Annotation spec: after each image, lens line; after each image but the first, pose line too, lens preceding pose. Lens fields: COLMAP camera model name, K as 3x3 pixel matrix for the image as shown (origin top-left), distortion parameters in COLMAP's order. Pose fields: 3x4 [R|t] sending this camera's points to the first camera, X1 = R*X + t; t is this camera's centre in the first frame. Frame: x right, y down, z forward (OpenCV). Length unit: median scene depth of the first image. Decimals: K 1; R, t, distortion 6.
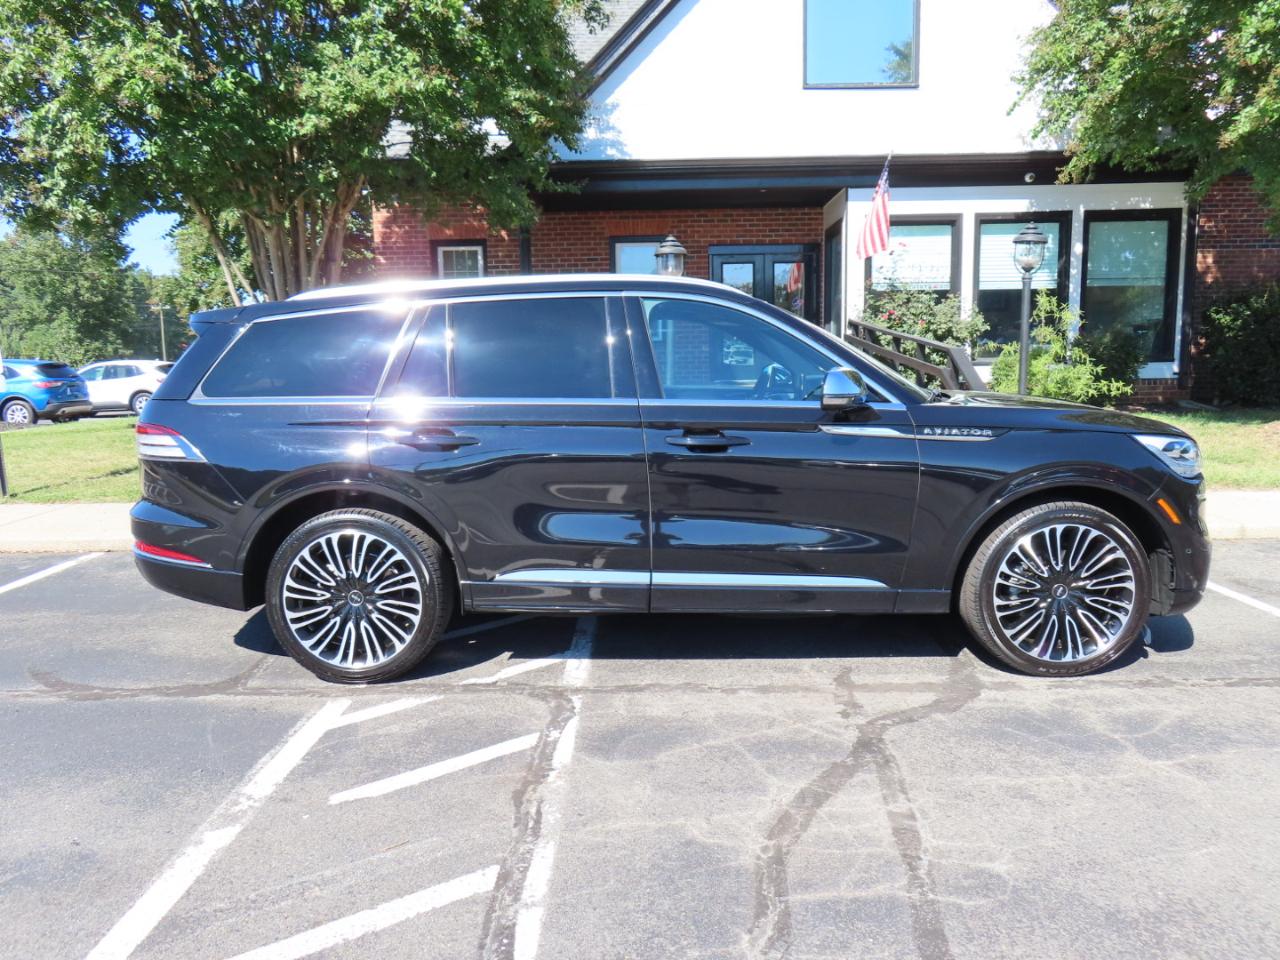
lens RADIAL K [[918.8, 0, 642.6], [0, 918.8, 476.9], [0, 0, 1]] dist [-0.013000, 0.007914]
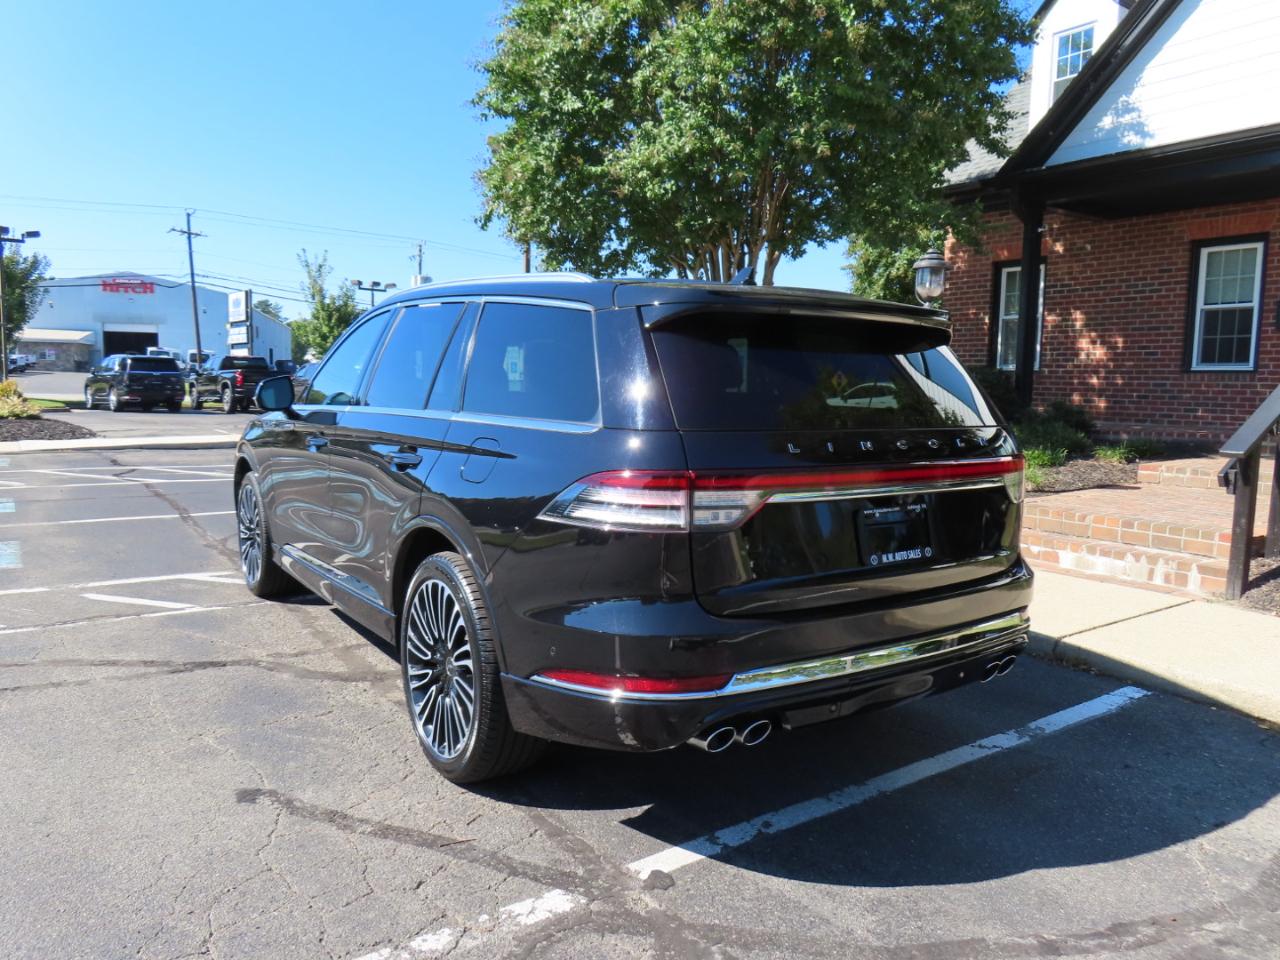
lens RADIAL K [[918.8, 0, 640.9], [0, 918.8, 475.9], [0, 0, 1]] dist [-0.013000, 0.007914]
pose [[0.580341, 0.111915, -0.806647, 1.319101], [-0.136353, 0.989883, 0.039237, -0.084846], [0.802877, 0.087218, 0.589730, 0.576667]]
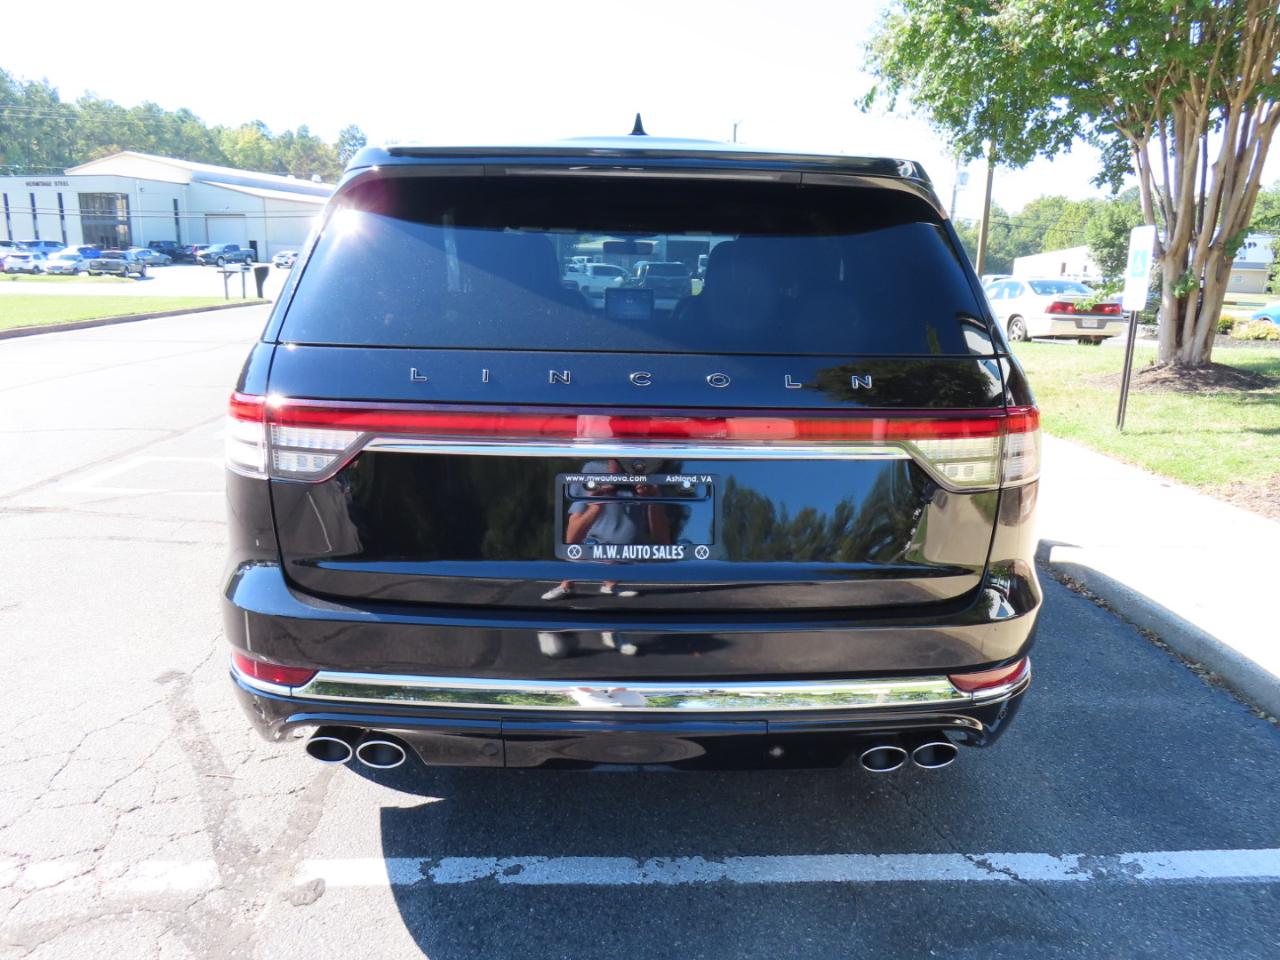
lens RADIAL K [[918.8, 0, 641.8], [0, 918.8, 473.3], [0, 0, 1]] dist [-0.013000, 0.007914]
pose [[0.044677, 0.229173, -0.972360, 1.309104], [-0.152457, 0.963495, 0.220079, -0.158307], [0.987300, 0.138410, 0.077985, 1.089882]]
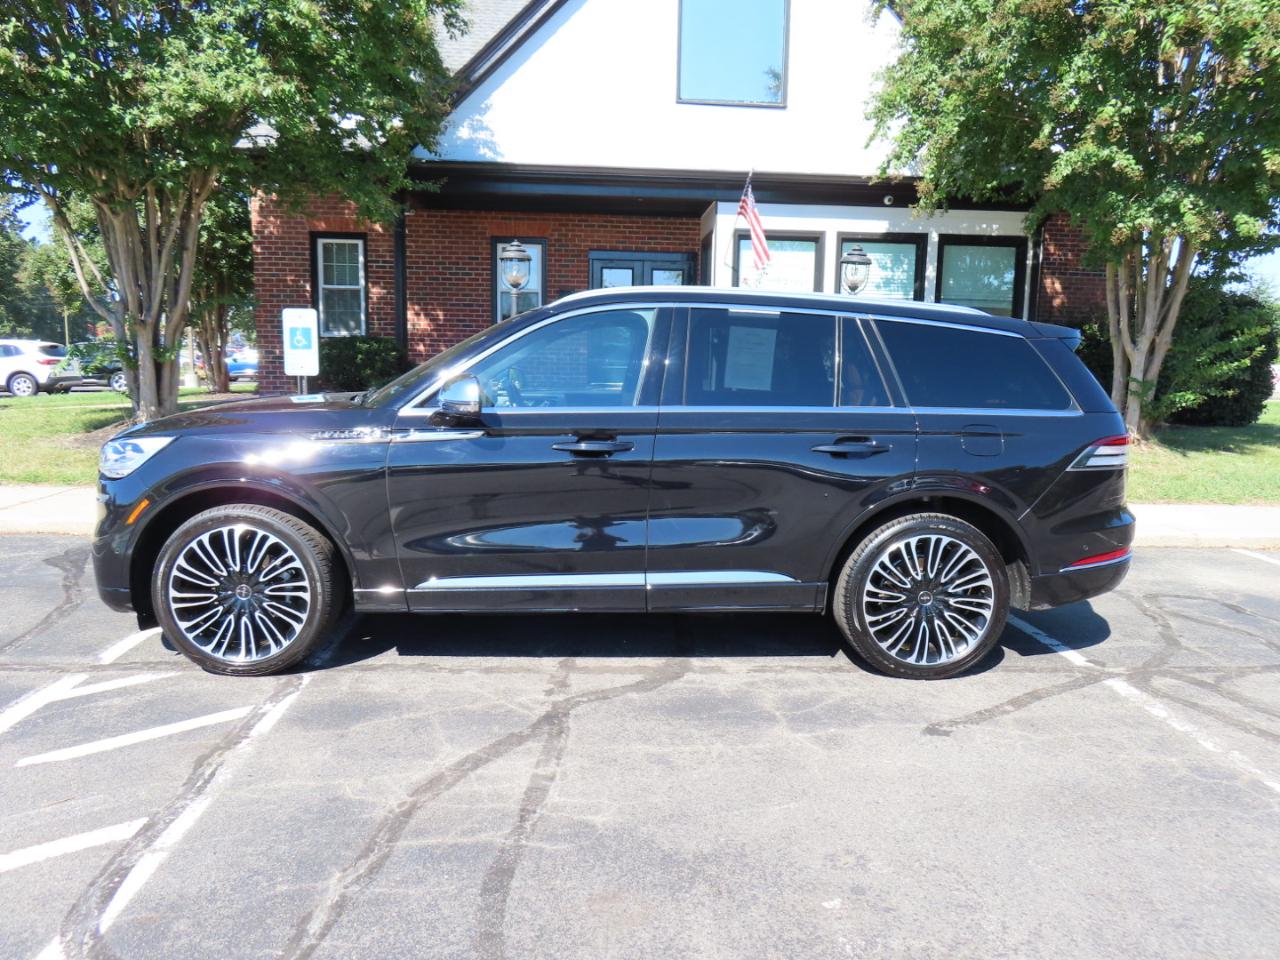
lens RADIAL K [[918.8, 0, 643.2], [0, 918.8, 477.1], [0, 0, 1]] dist [-0.013000, 0.007914]
pose [[0.996349, 0.027932, 0.080679, 0.211380], [-0.027937, 0.999609, -0.001068, 0.000448], [-0.080677, -0.001190, 0.996740, -0.087941]]
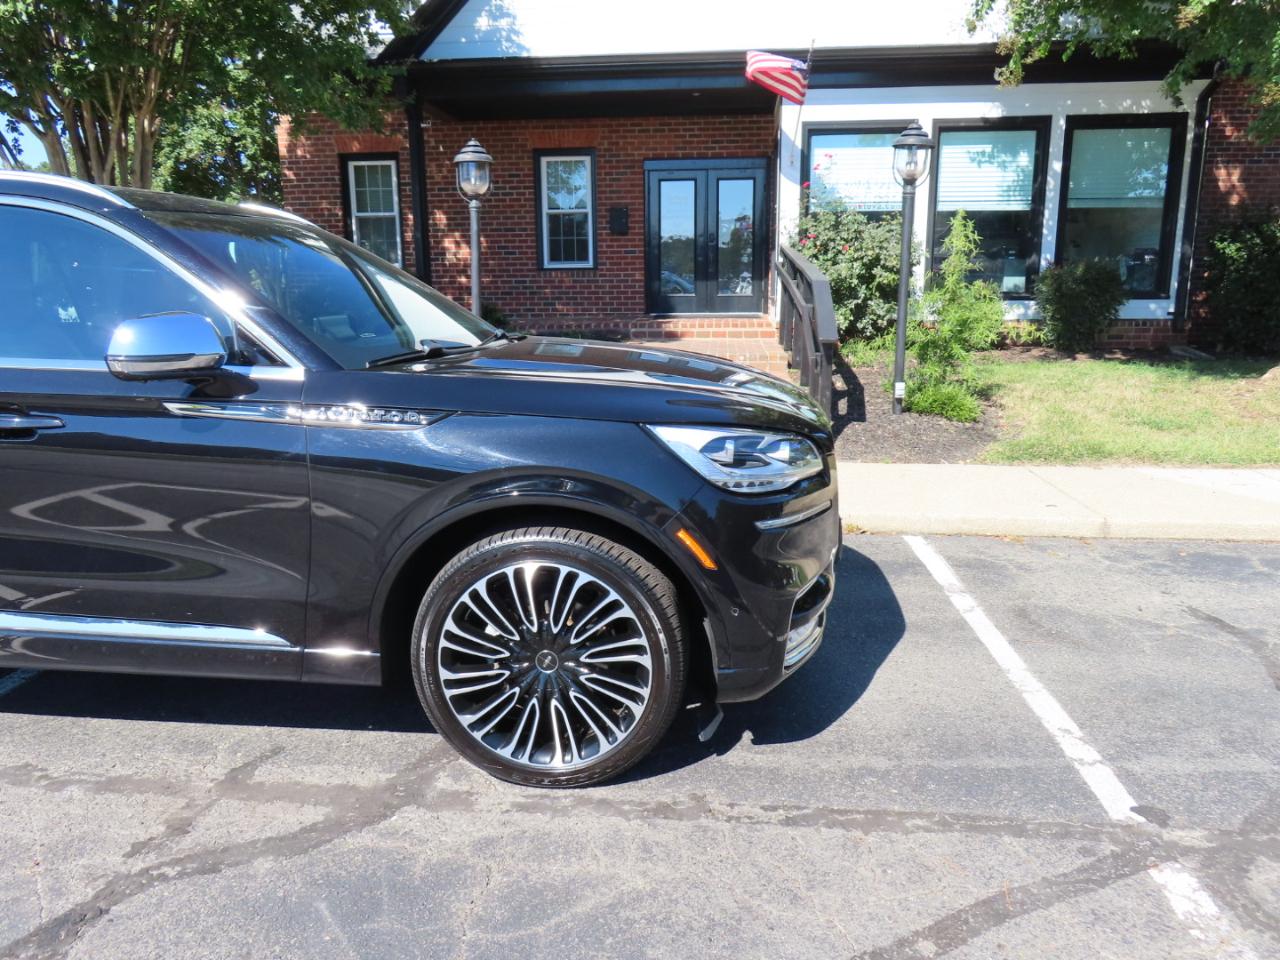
lens RADIAL K [[918.8, 0, 645.4], [0, 918.8, 480.4], [0, 0, 1]] dist [-0.013000, 0.007914]
pose [[0.996658, 0.027455, -0.076937, 0.557998], [-0.021181, 0.996471, 0.081217, -0.057278], [0.078895, -0.079316, 0.993723, 0.356568]]
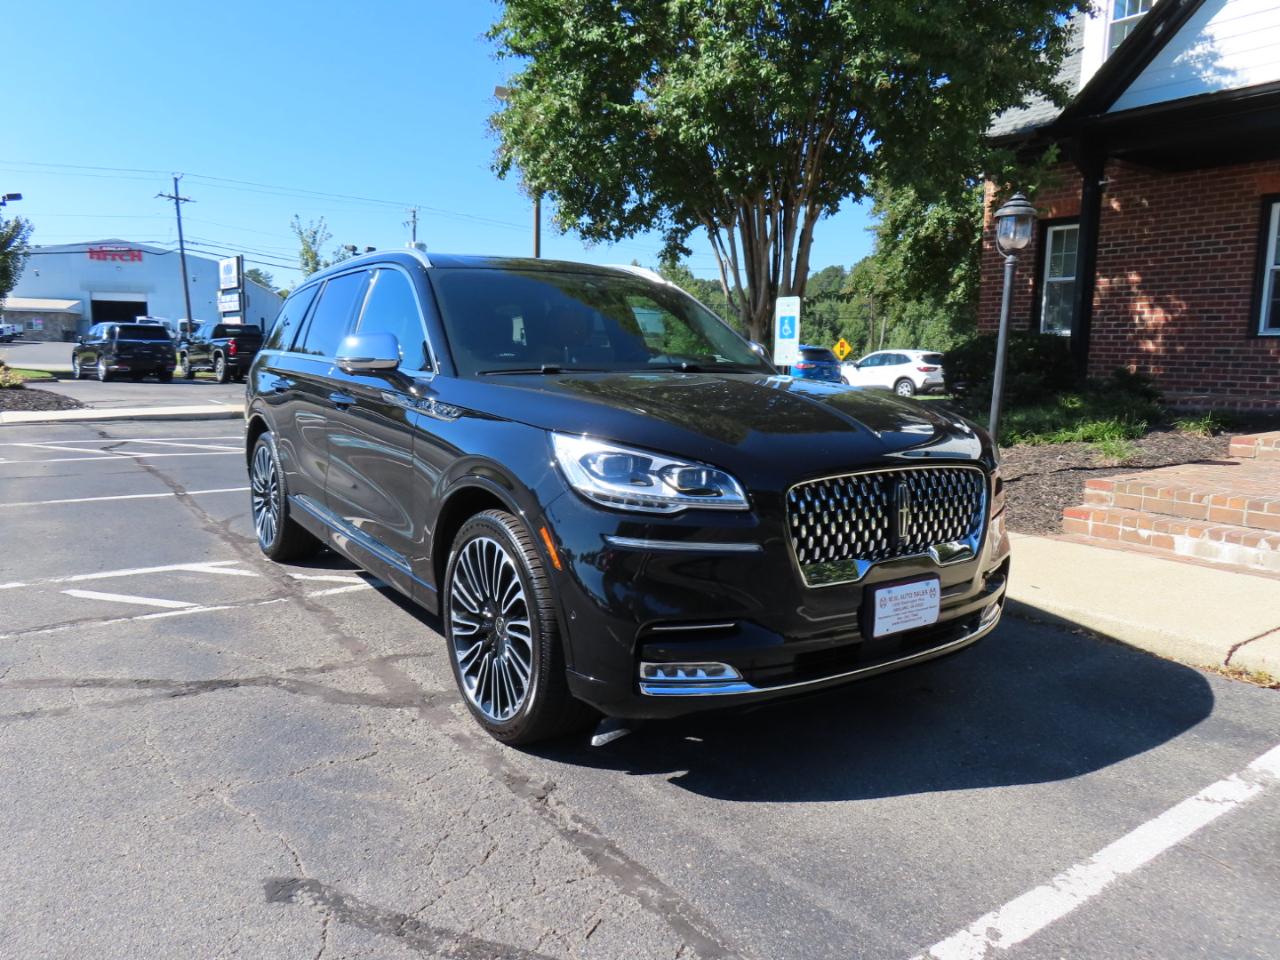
lens RADIAL K [[918.8, 0, 639.2], [0, 918.8, 481.6], [0, 0, 1]] dist [-0.013000, 0.007914]
pose [[0.584624, 0.141999, -0.798781, 1.097394], [-0.136128, 0.987775, 0.075965, -0.068967], [0.799803, 0.064326, 0.596806, 0.609153]]
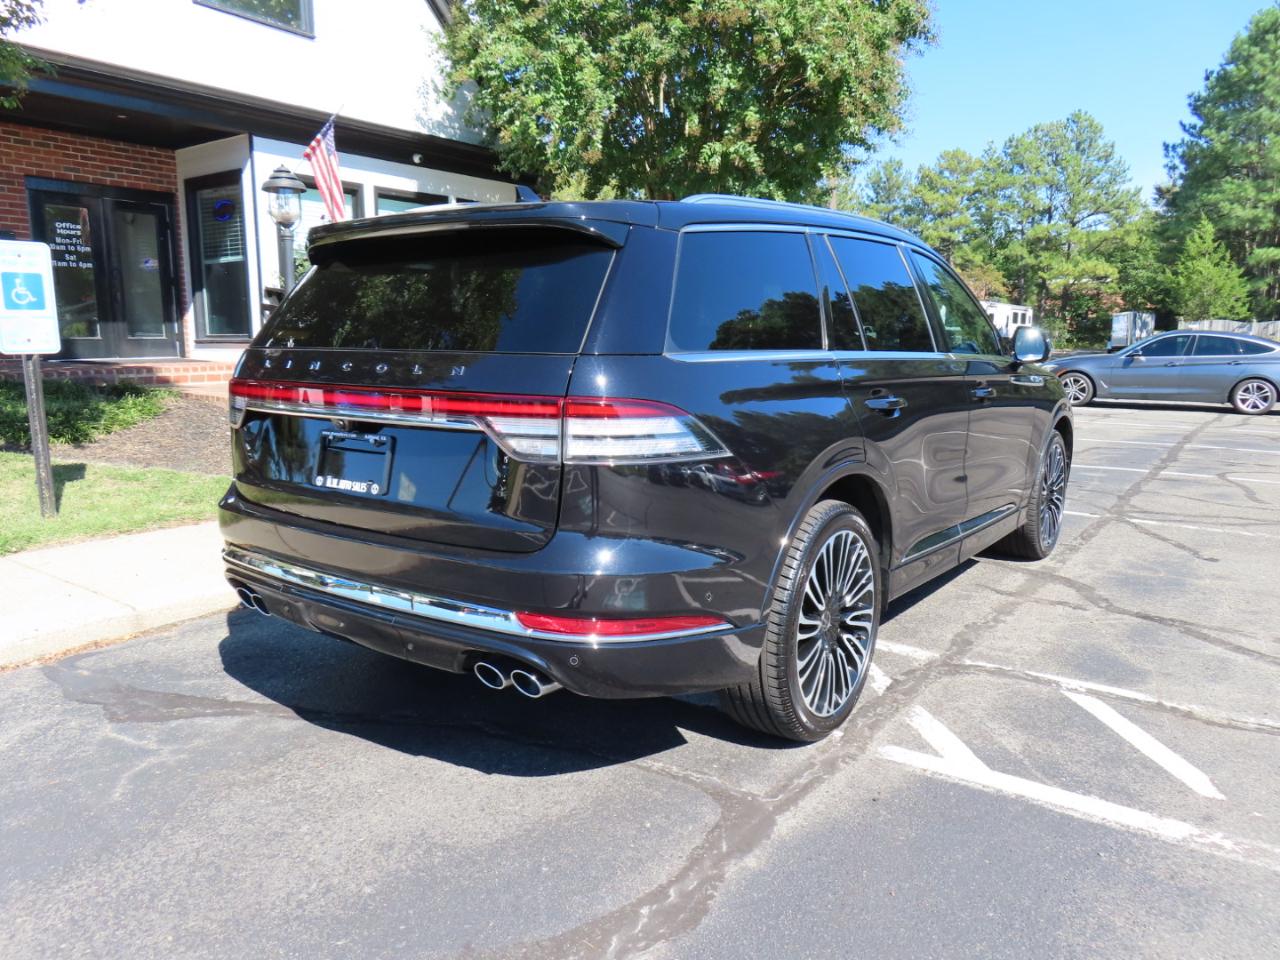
lens RADIAL K [[918.8, 0, 641.6], [0, 918.8, 479.7], [0, 0, 1]] dist [-0.013000, 0.007914]
pose [[0.575647, -0.109932, 0.810275, -0.978617], [0.095026, 0.993201, 0.067241, -0.046083], [-0.812158, 0.038291, 0.582179, 0.673905]]
